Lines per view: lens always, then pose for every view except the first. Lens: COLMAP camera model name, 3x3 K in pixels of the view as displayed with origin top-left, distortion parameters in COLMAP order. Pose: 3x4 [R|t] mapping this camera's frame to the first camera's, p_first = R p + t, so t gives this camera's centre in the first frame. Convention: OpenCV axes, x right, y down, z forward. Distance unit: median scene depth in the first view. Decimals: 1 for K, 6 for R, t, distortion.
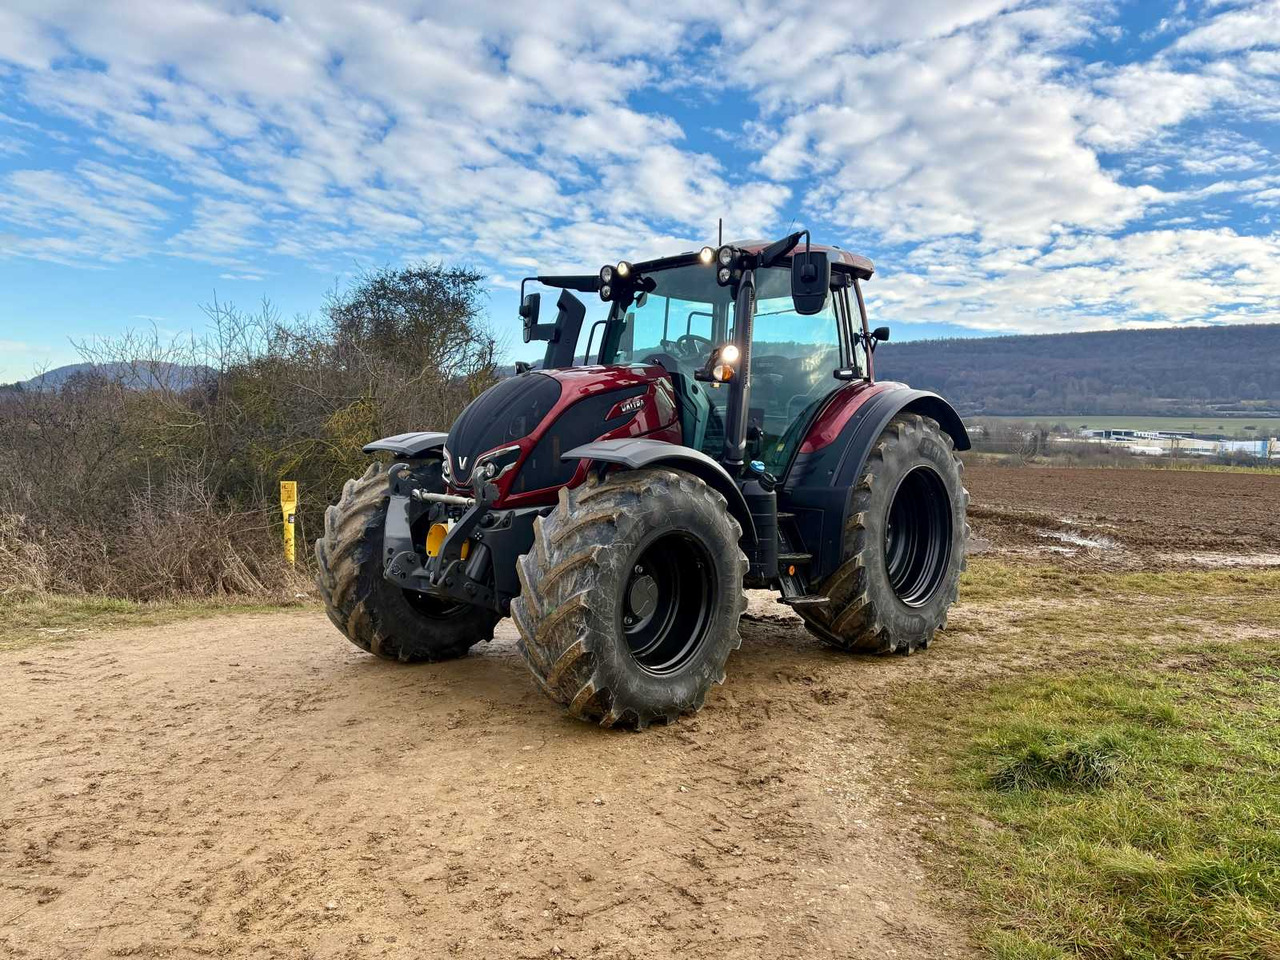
lens RADIAL K [[962.6, 0, 649.2], [0, 962.6, 478.6], [0, 0, 1]] dist [0.059509, -0.061726]
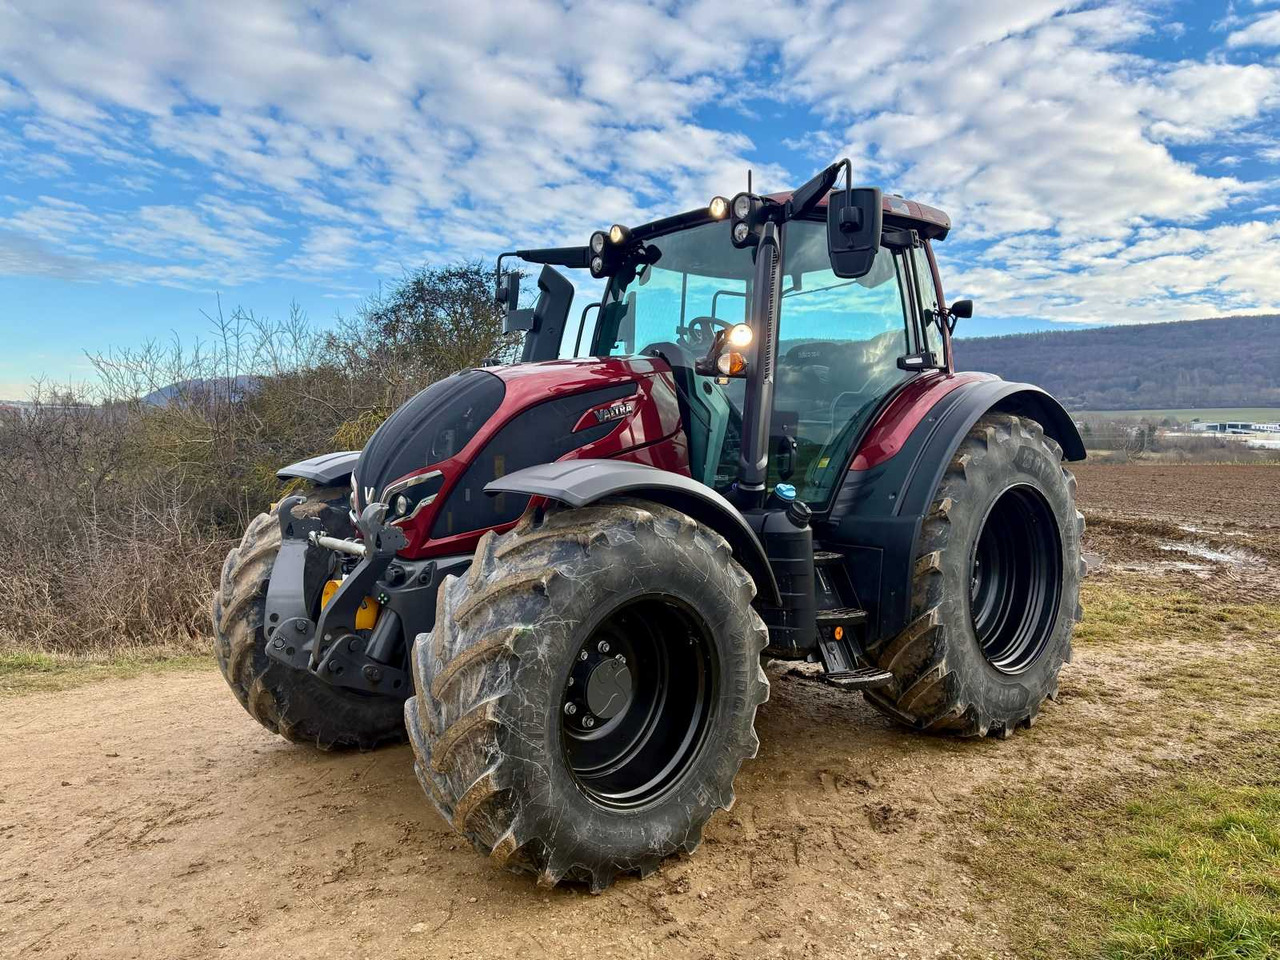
lens RADIAL K [[962.6, 0, 633.0], [0, 962.6, 482.8], [0, 0, 1]] dist [0.059509, -0.061726]
pose [[0.994583, -0.013319, -0.103089, 0.067553], [0.013428, 0.999910, 0.000364, -0.019849], [0.103075, -0.001747, 0.994672, 0.246087]]
